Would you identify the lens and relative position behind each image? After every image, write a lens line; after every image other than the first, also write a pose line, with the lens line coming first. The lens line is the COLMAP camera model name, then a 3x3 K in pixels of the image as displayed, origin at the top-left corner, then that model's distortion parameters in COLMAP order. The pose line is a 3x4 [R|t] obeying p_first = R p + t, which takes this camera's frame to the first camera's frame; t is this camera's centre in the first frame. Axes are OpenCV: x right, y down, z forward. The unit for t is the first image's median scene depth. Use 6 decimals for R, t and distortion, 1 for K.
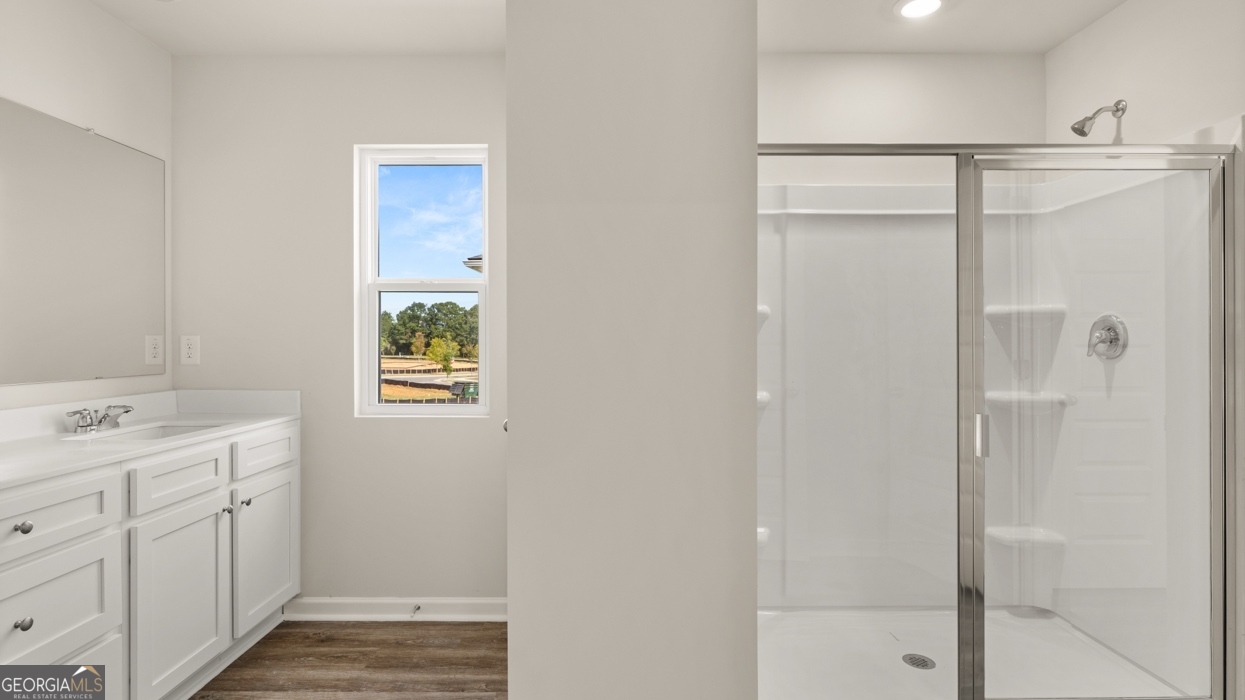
lens RADIAL K [[609.7, 0, 622.3], [0, 609.7, 346.6], [0, 0, 1]] dist [-0.007127, 0.001651]
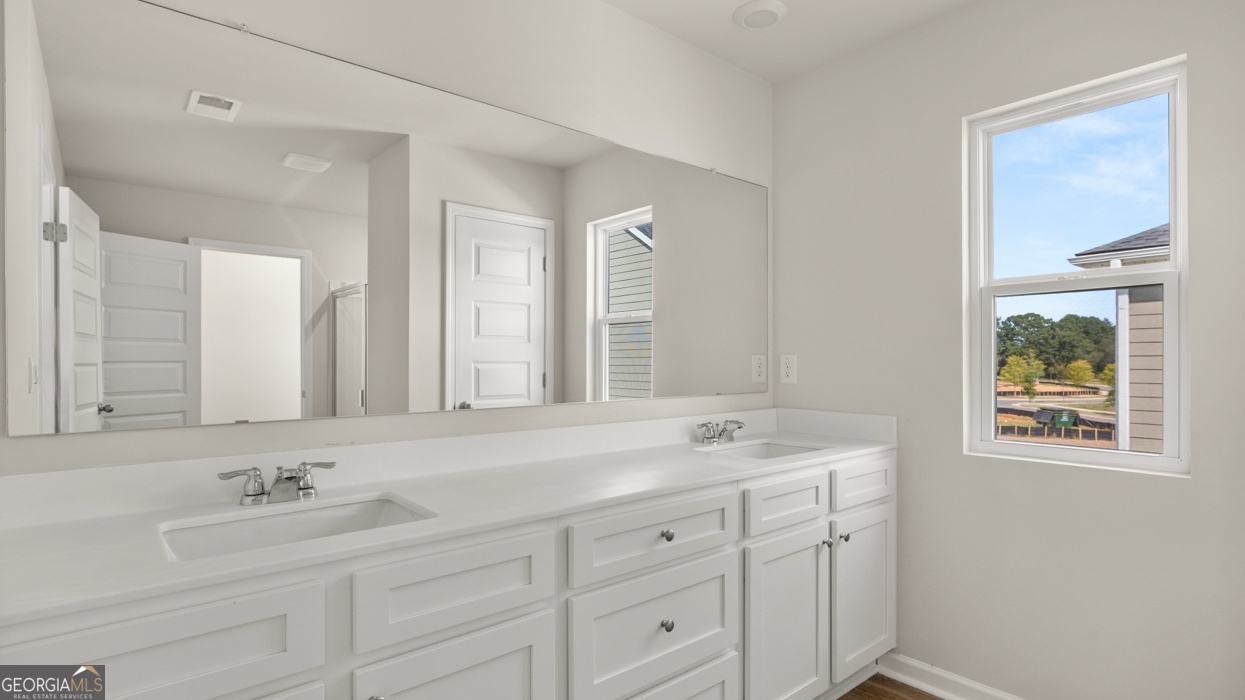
lens RADIAL K [[609.7, 0, 621.2], [0, 609.7, 355.7], [0, 0, 1]] dist [-0.007127, 0.001651]
pose [[0.650508, -0.008914, -0.759447, -0.125077], [-0.002941, 0.999894, -0.014255, -0.001695], [0.759494, 0.011506, 0.650413, 0.132546]]
